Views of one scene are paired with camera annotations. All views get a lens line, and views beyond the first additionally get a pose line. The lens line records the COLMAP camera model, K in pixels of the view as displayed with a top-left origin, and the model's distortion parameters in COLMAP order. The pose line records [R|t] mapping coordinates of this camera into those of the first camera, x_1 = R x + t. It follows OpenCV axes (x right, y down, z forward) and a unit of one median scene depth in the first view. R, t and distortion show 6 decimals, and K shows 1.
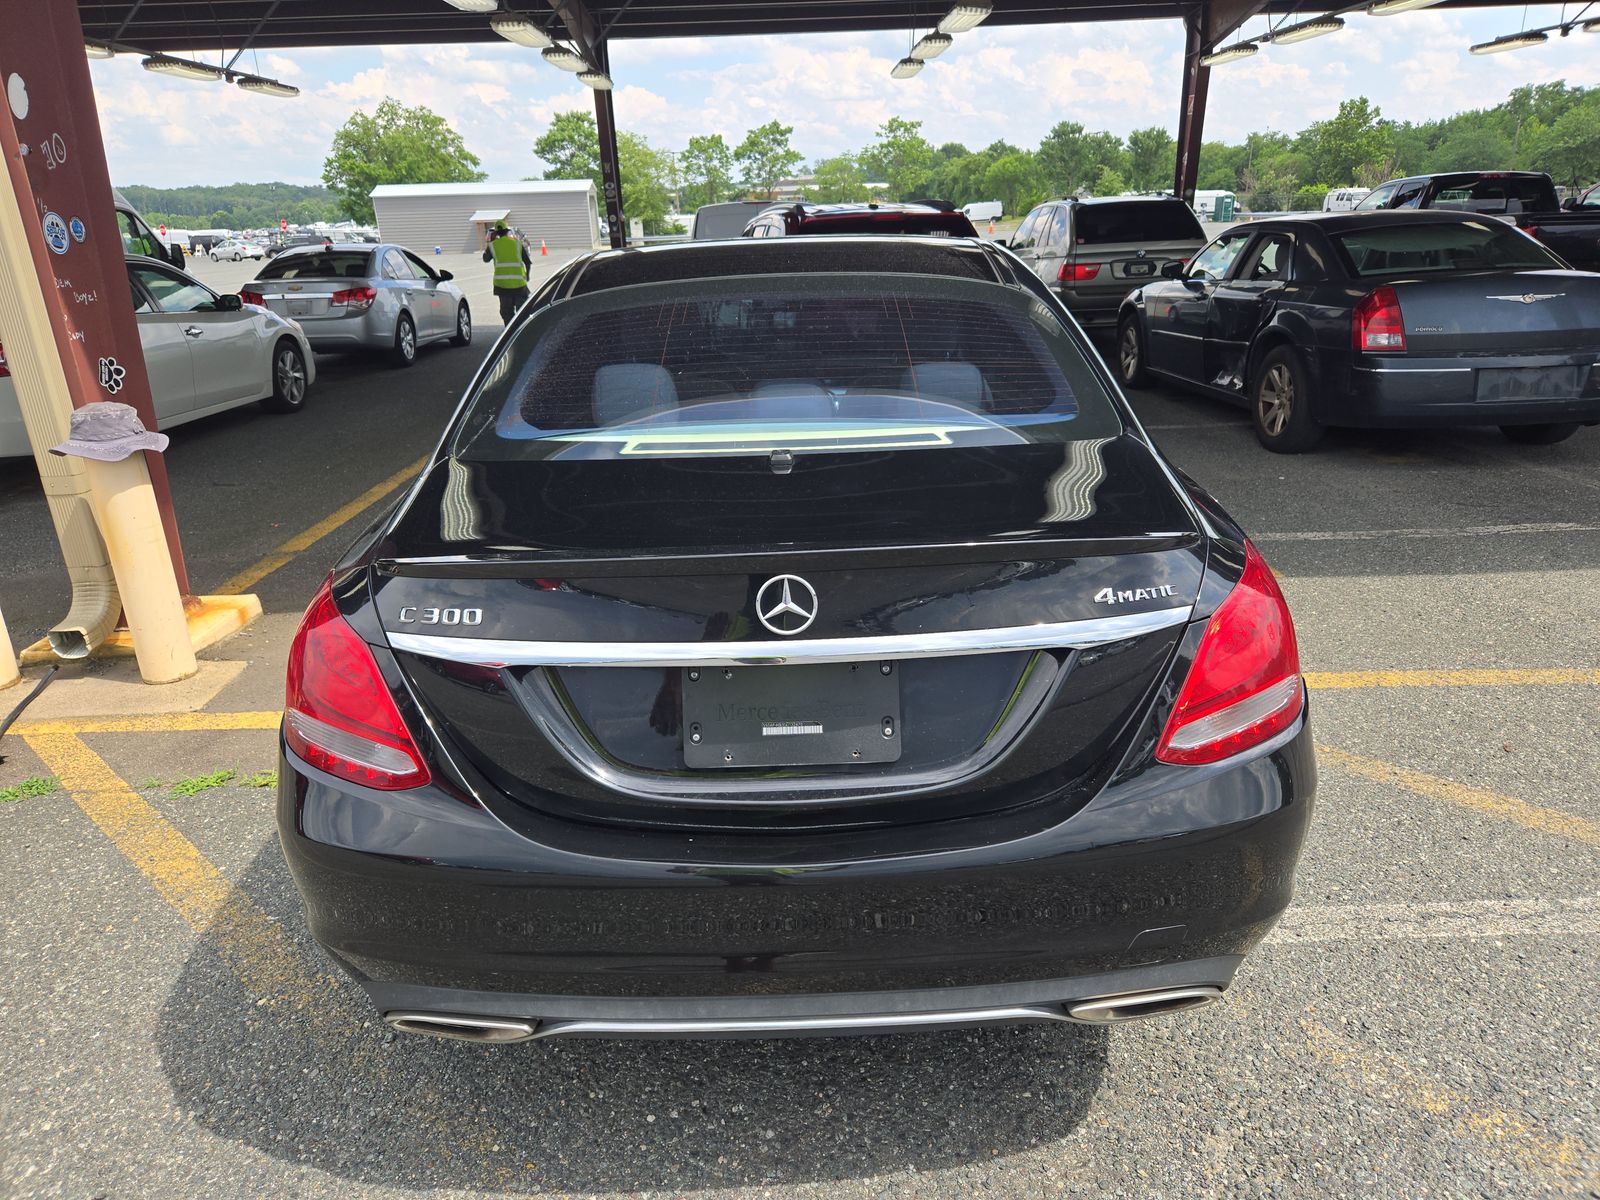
lens RADIAL K [[1078.3, 0, 797.8], [0, 1078.3, 593.5], [0, 0, 1]] dist [0.040778, -0.037764]
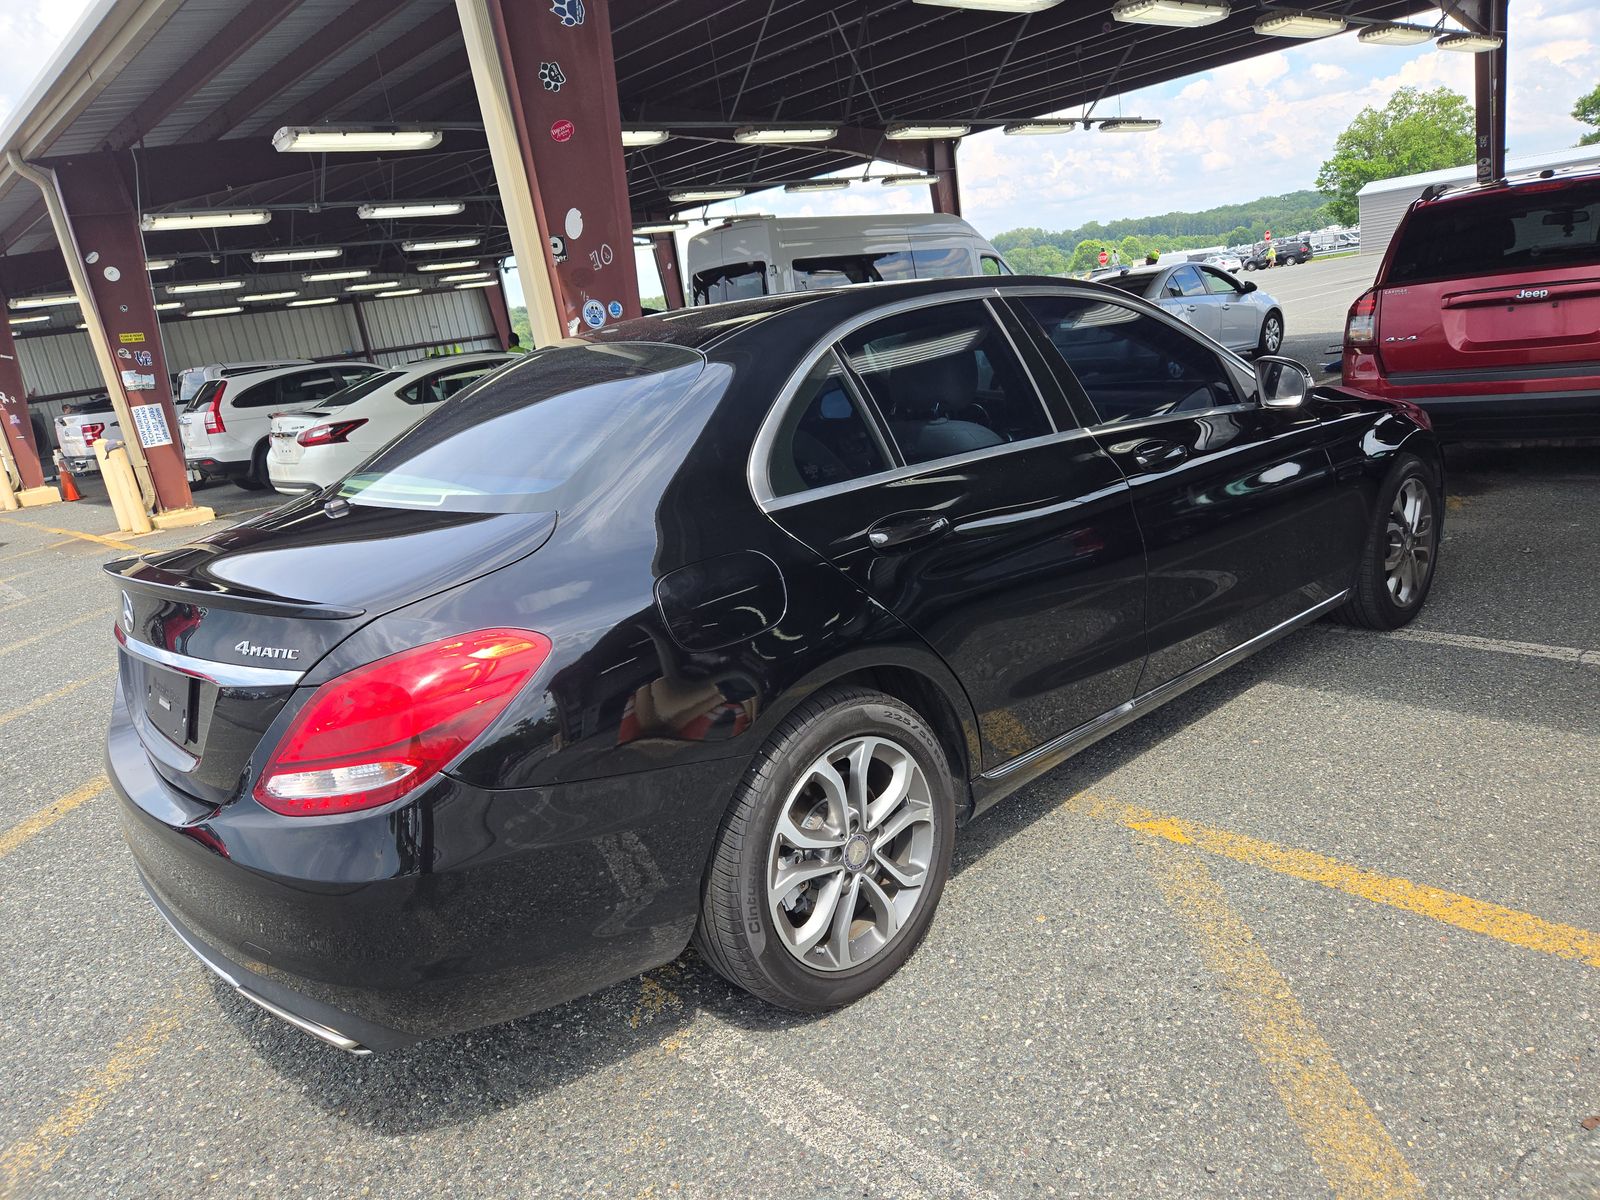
lens RADIAL K [[1051.7, 0, 805.8], [0, 1051.7, 595.6], [0, 0, 1]] dist [0.075933, -0.060808]
pose [[0.668267, 0.139345, -0.730754, 0.140474], [-0.138522, 0.988429, 0.061803, -0.019232], [0.730911, 0.059925, 0.679837, 0.060125]]
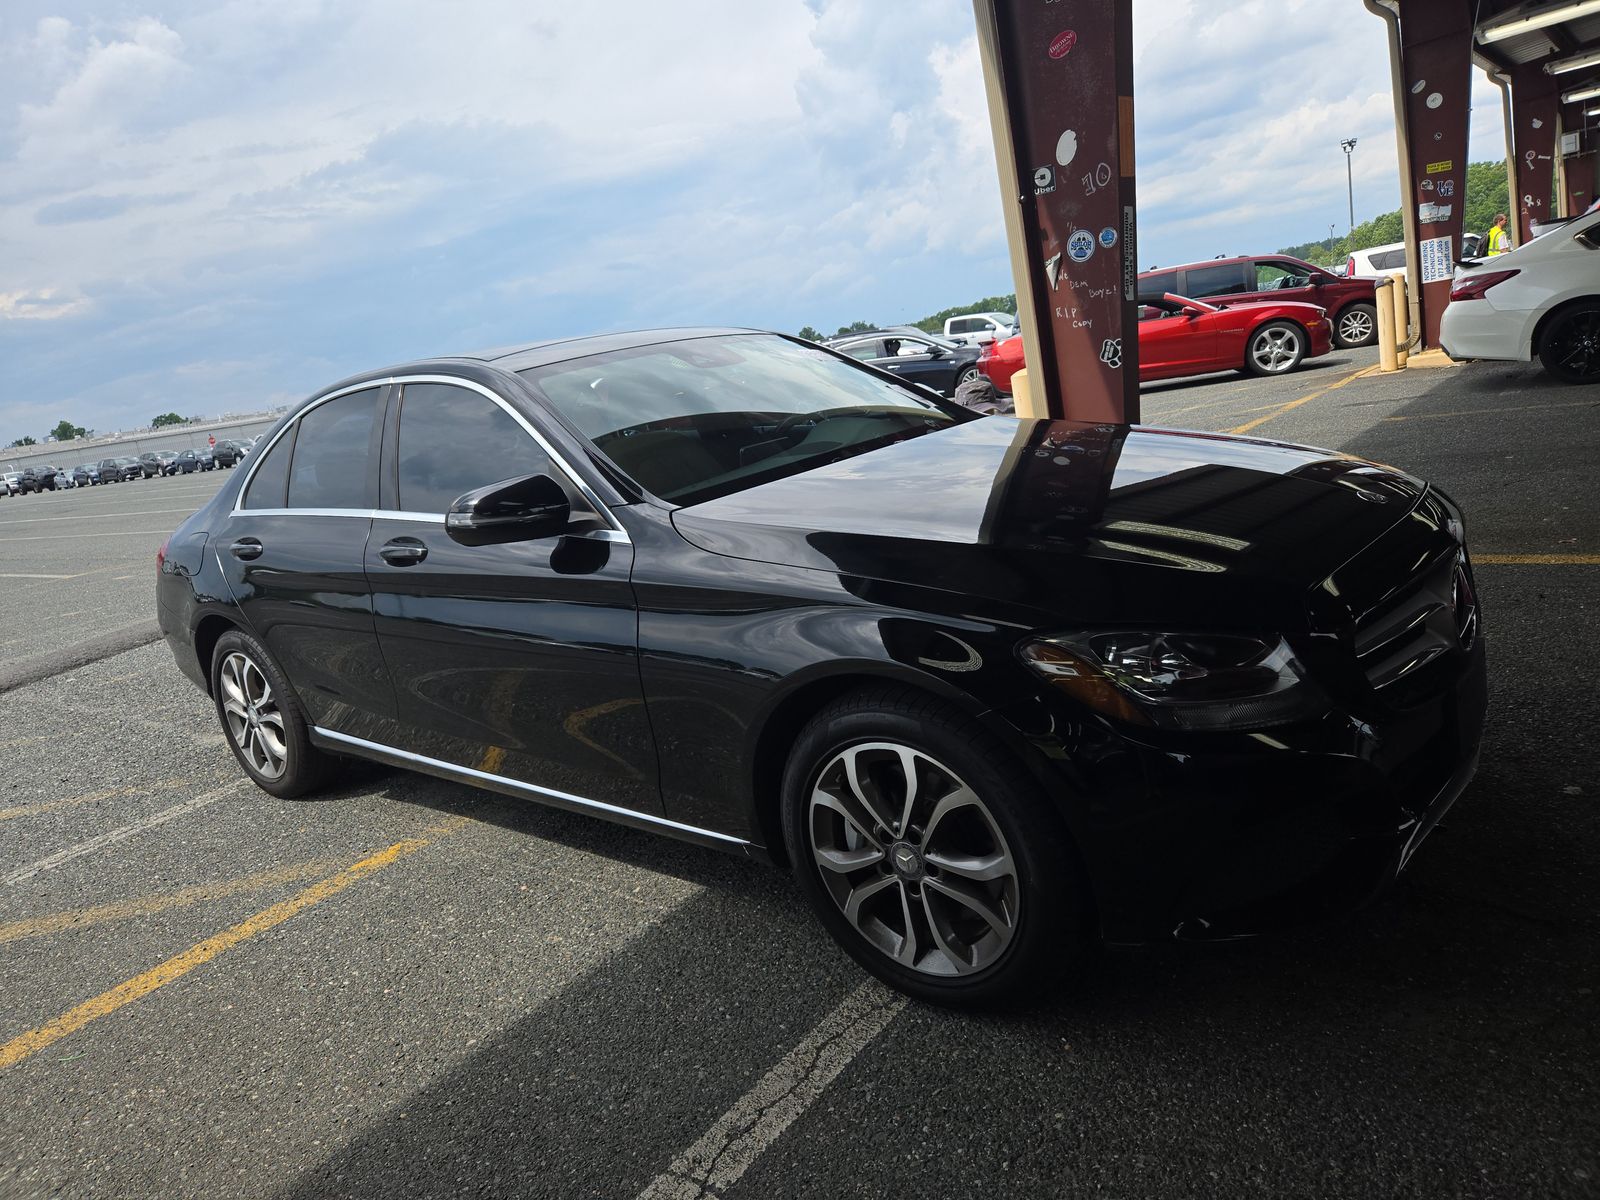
lens RADIAL K [[1051.7, 0, 805.8], [0, 1051.7, 595.6], [0, 0, 1]] dist [0.075933, -0.060808]
pose [[-0.613164, 0.304723, -0.728817, 0.141610], [-0.073273, 0.896688, 0.436556, -0.113791], [0.786550, 0.321083, -0.527489, 0.361685]]
